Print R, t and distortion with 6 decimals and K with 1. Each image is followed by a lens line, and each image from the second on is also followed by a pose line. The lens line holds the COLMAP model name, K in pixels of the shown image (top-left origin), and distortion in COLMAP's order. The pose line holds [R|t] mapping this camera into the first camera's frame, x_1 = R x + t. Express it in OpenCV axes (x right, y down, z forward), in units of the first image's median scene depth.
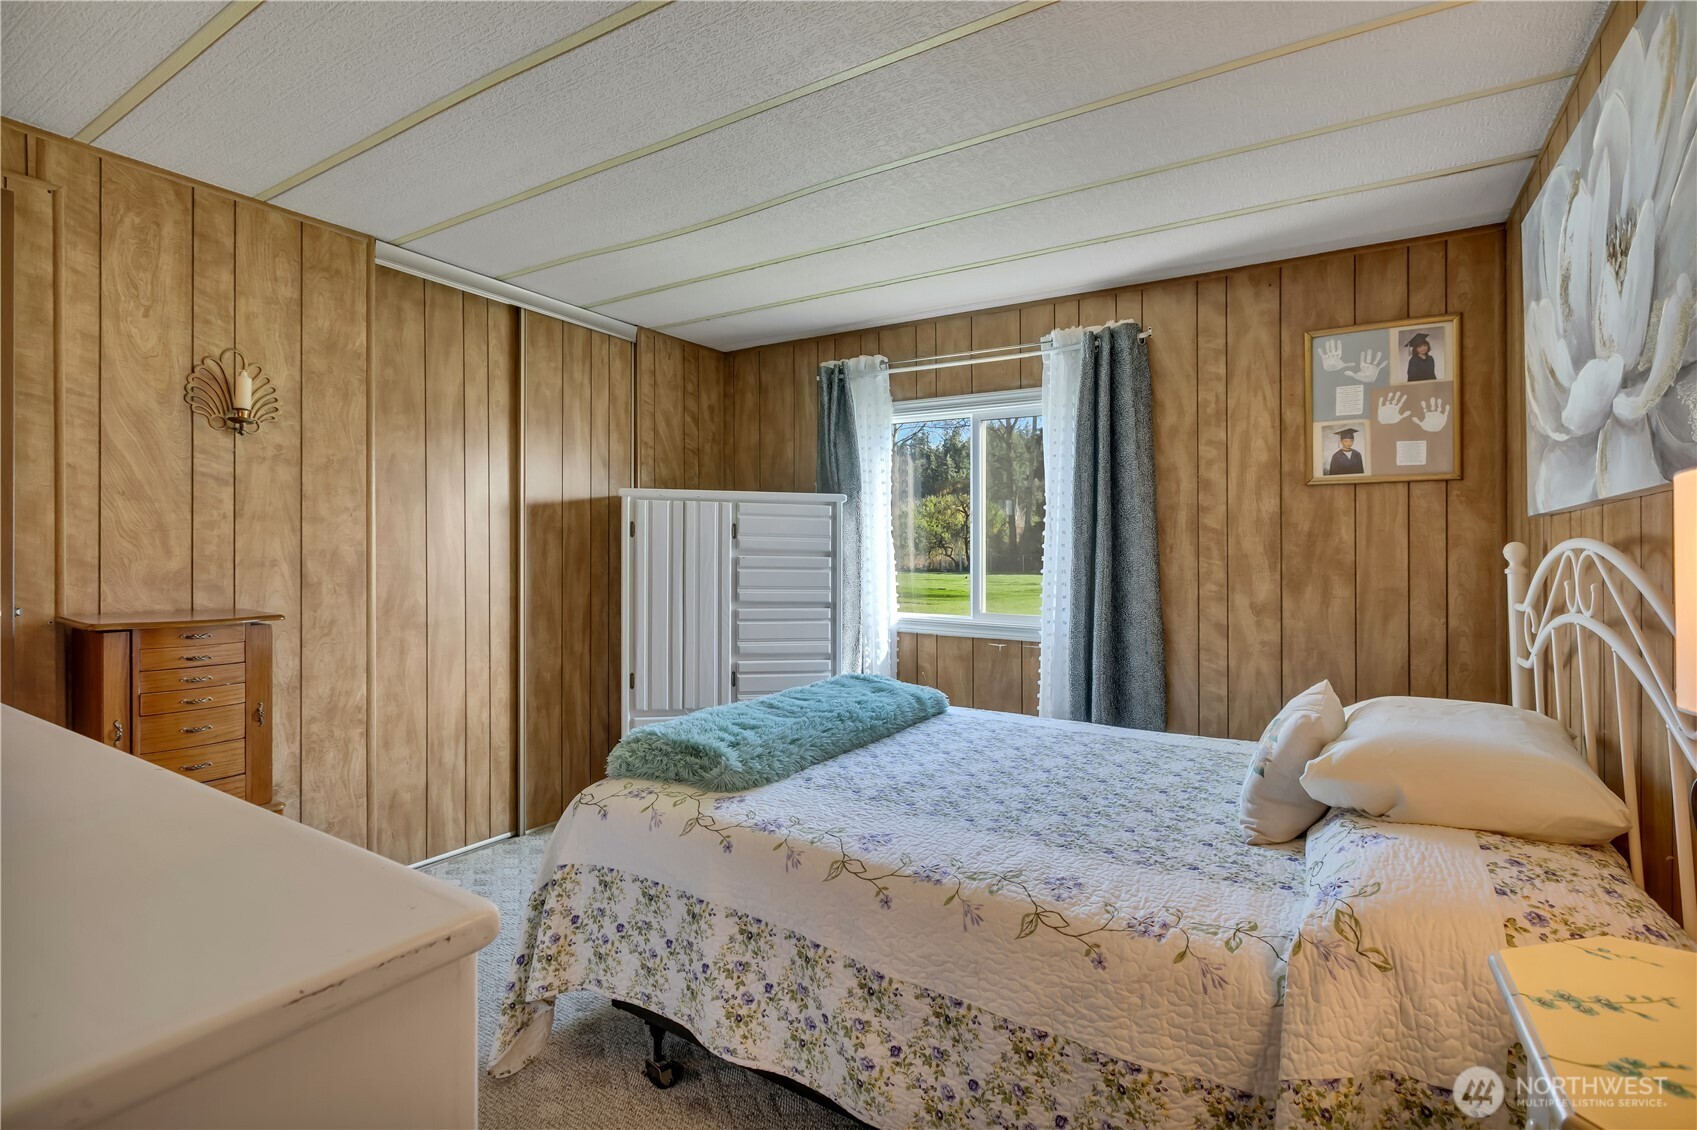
lens RADIAL K [[775.8, 0, 857.5], [0, 775.8, 544.0], [0, 0, 1]] dist [-0.003898, -0.000381]
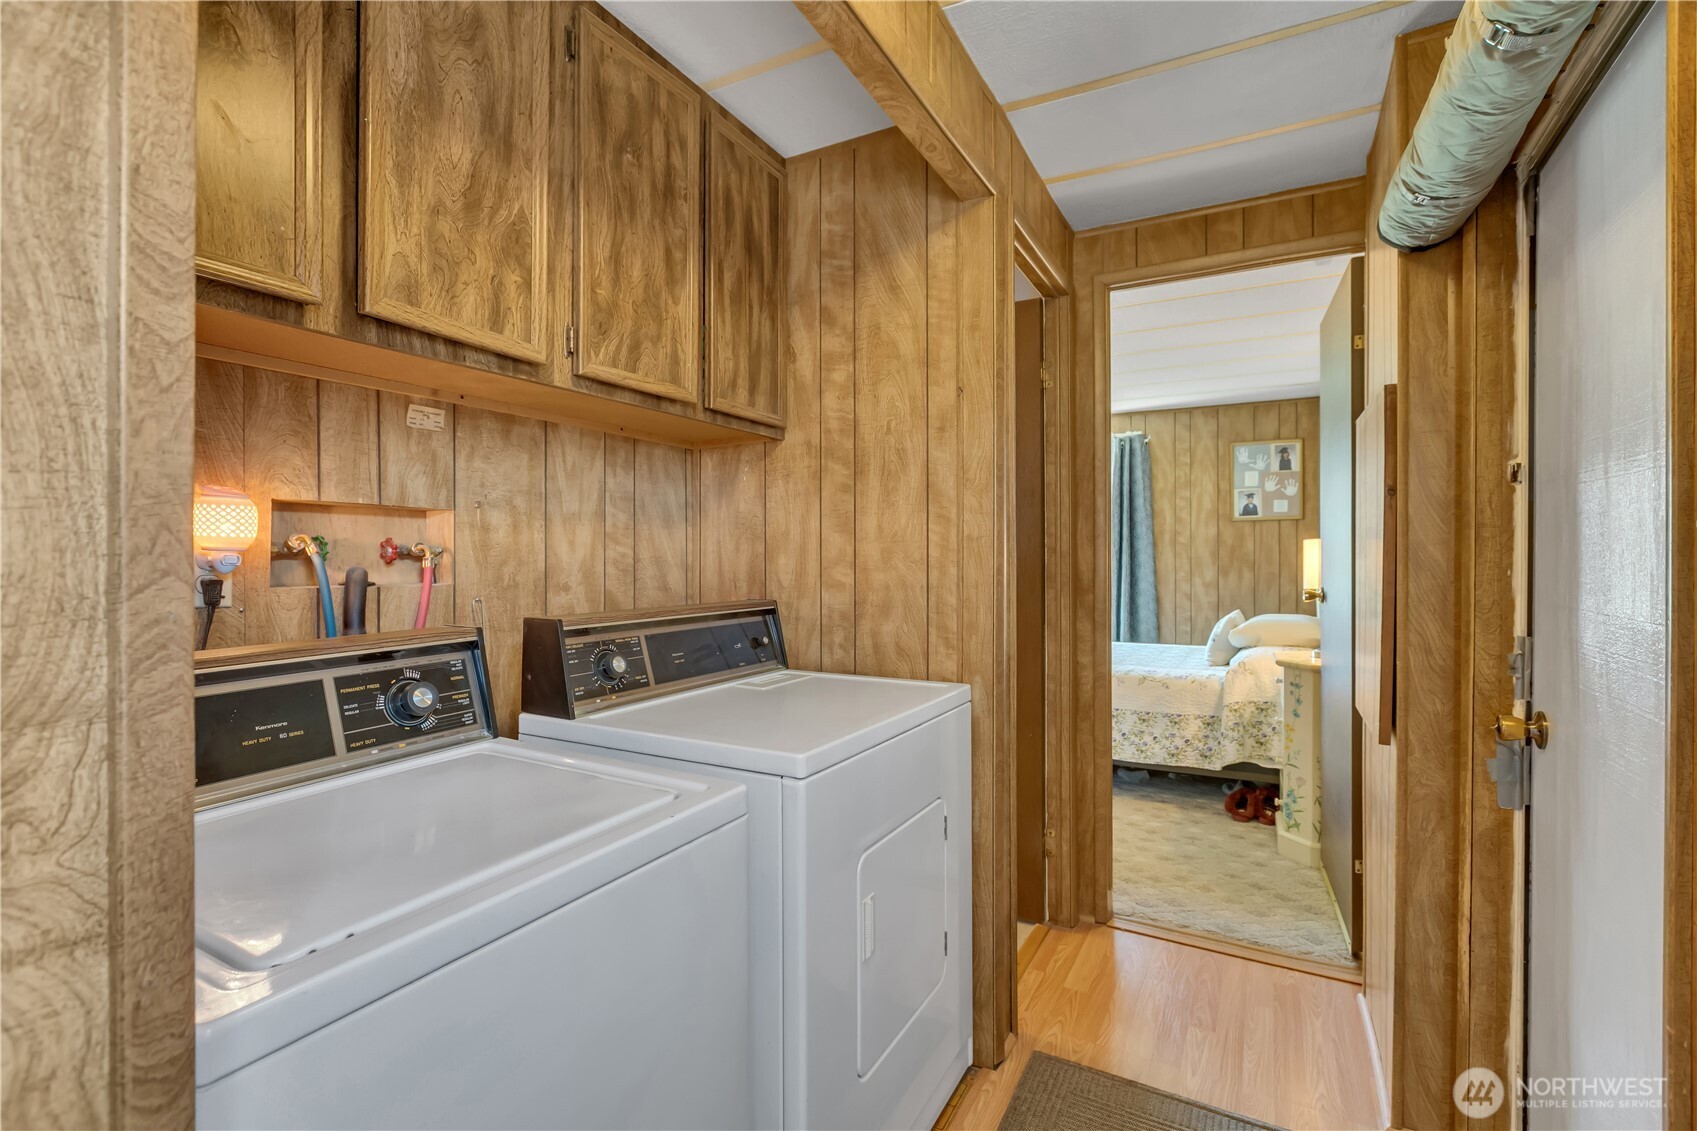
lens RADIAL K [[746.4, 0, 867.7], [0, 746.4, 561.5], [0, 0, 1]] dist [-0.001094, -0.000090]
pose [[0.997382, -0.009493, 0.071693, -0.471902], [0.008349, 0.999833, 0.016233, -0.012124], [-0.071835, -0.015592, 0.997295, -0.817305]]
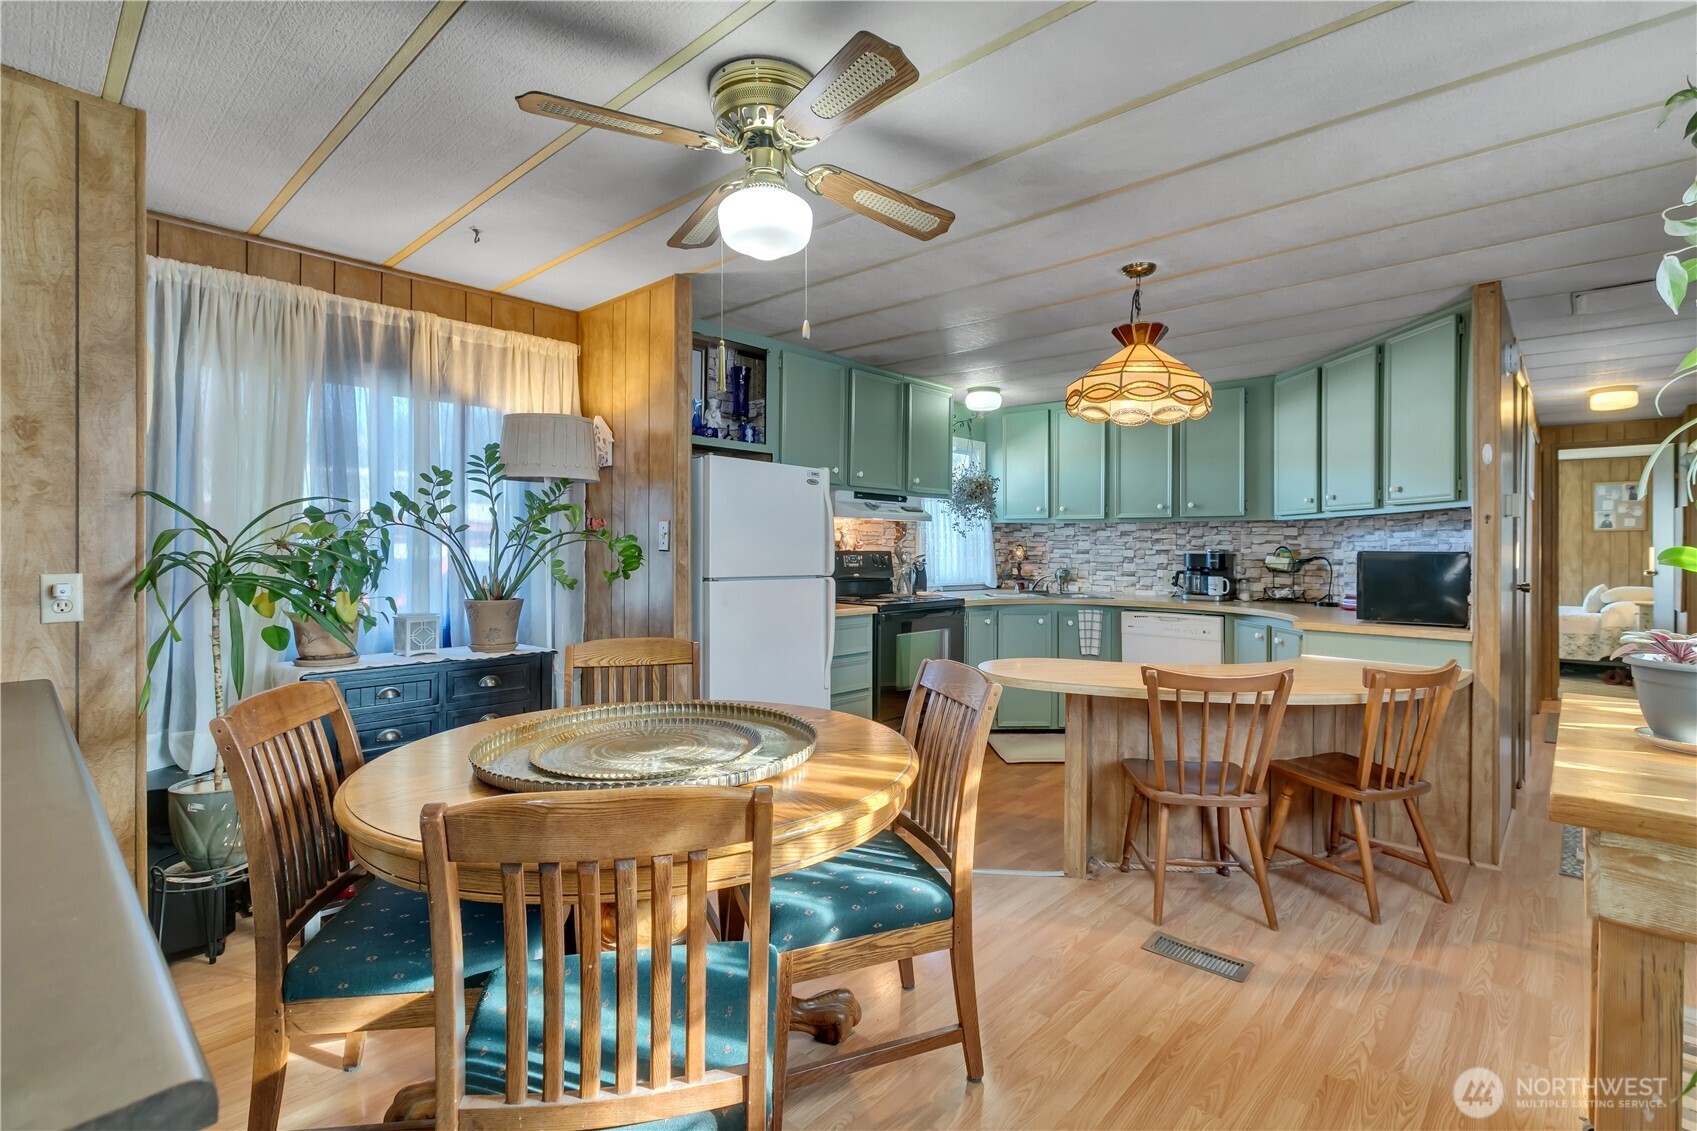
lens RADIAL K [[775.8, 0, 857.5], [0, 775.8, 544.5], [0, 0, 1]] dist [-0.003898, -0.000381]
pose [[0.981231, -0.003850, -0.192798, -1.741173], [0.005855, 0.999935, 0.009832, -0.070214], [0.192747, -0.010777, 0.981189, -2.654547]]
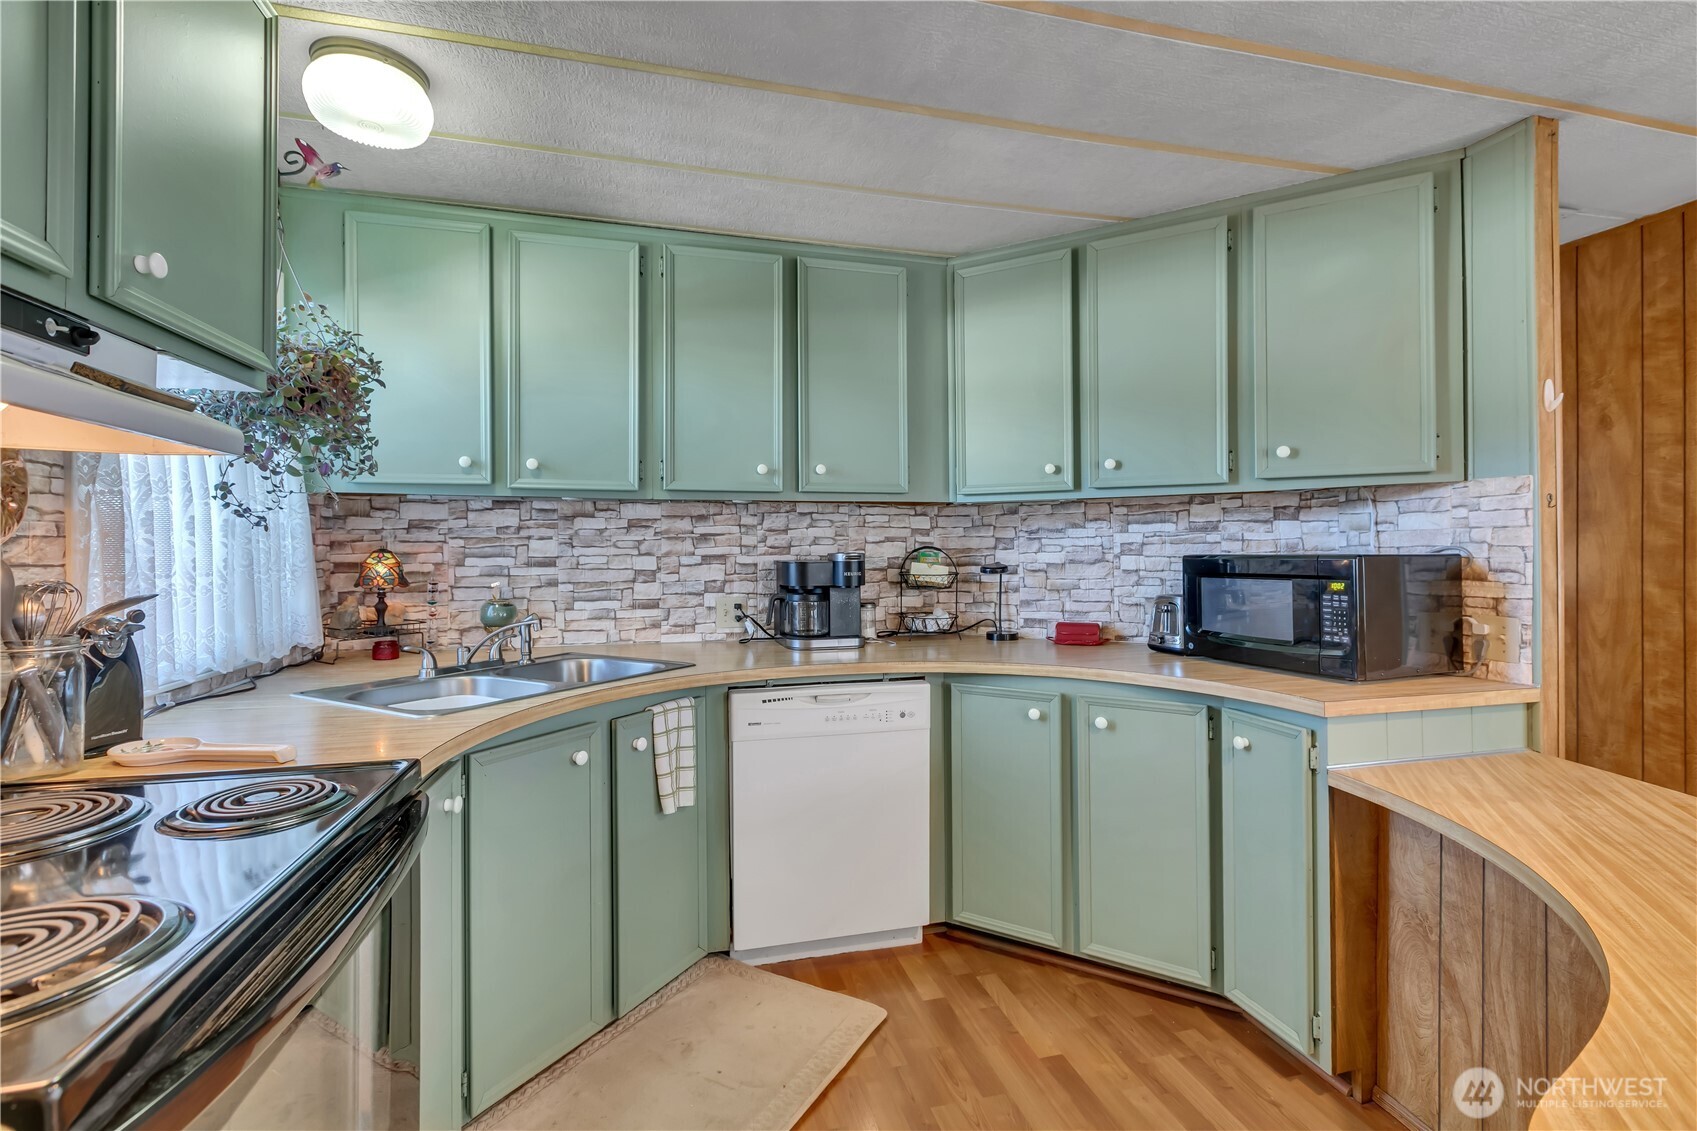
lens RADIAL K [[775.8, 0, 857.5], [0, 775.8, 544.5], [0, 0, 1]] dist [-0.003898, -0.000381]
pose [[0.689961, -0.013148, 0.723727, -1.983181], [0.001835, 0.999864, 0.016415, -0.063853], [-0.723844, -0.009998, 0.689891, -1.428913]]
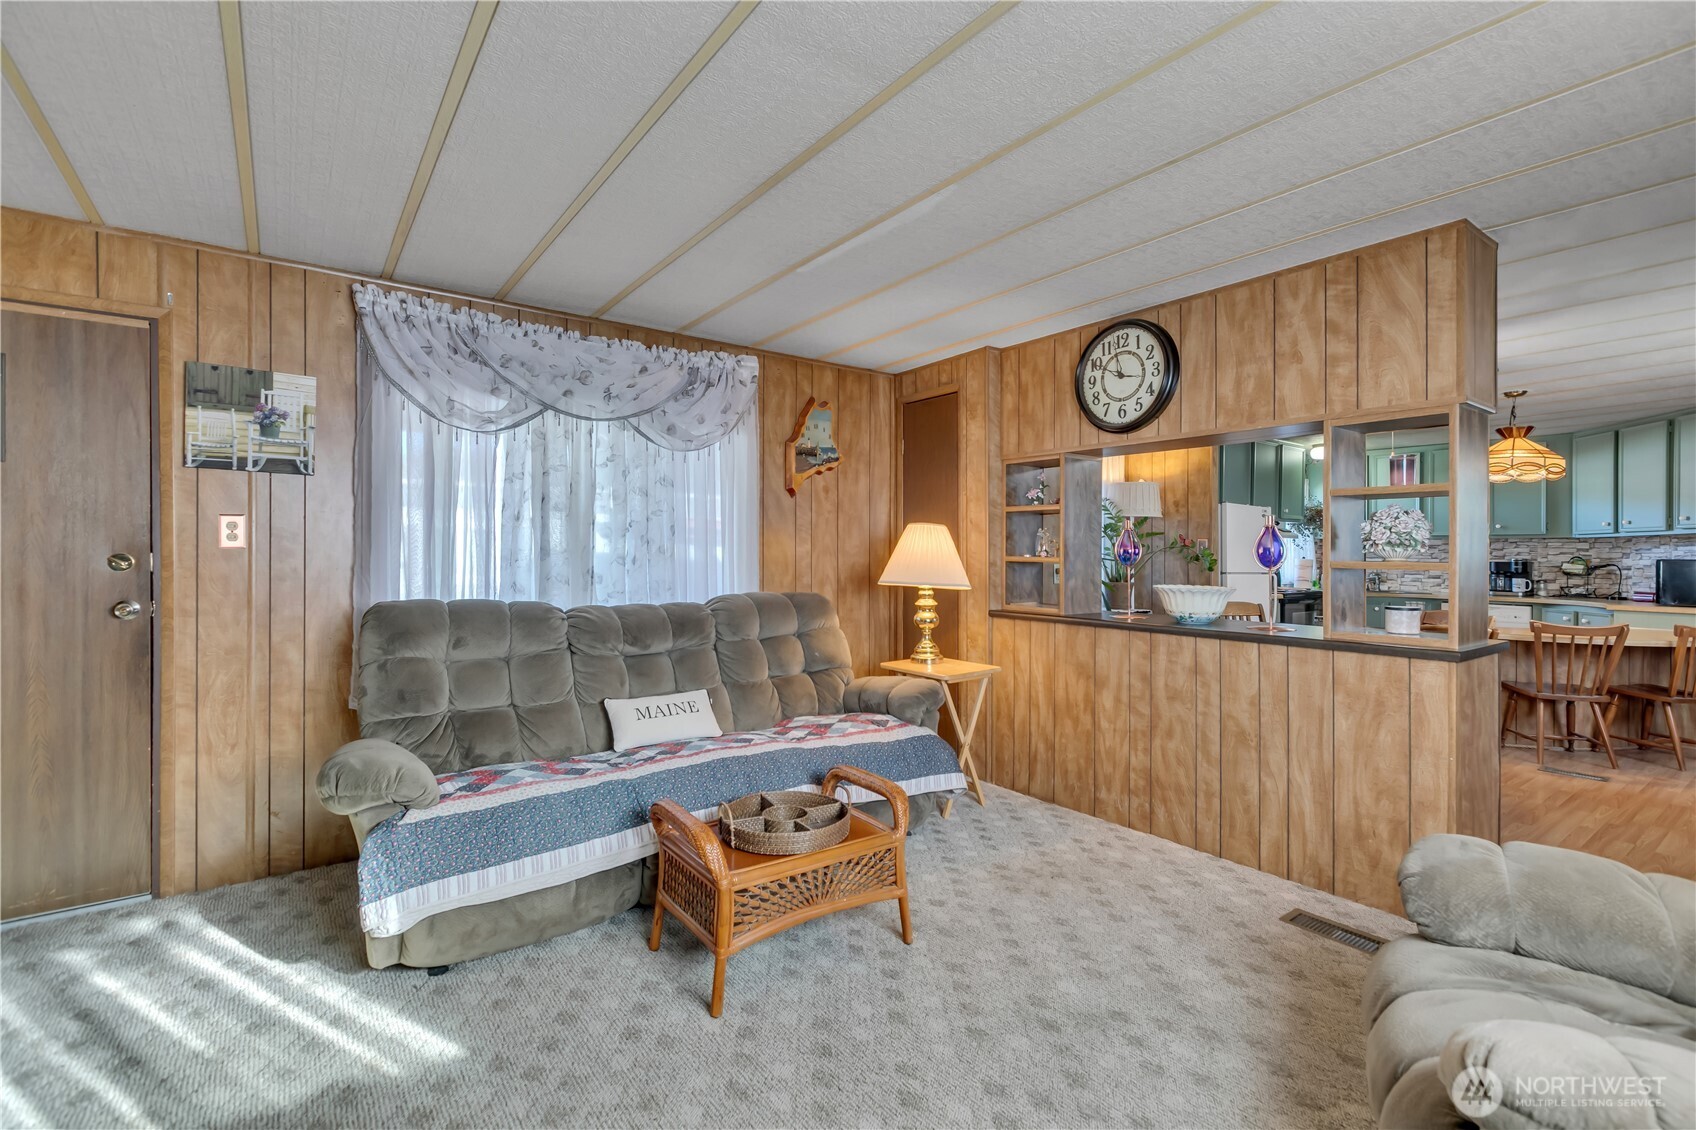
lens RADIAL K [[762.6, 0, 858.9], [0, 762.6, 566.1], [0, 0, 1]] dist [-0.000489, -0.000145]
pose [[0.932282, 0.003459, -0.361715, -2.353994], [0.004744, 0.999751, 0.021787, -0.075795], [0.361701, -0.022028, 0.932034, -3.753005]]
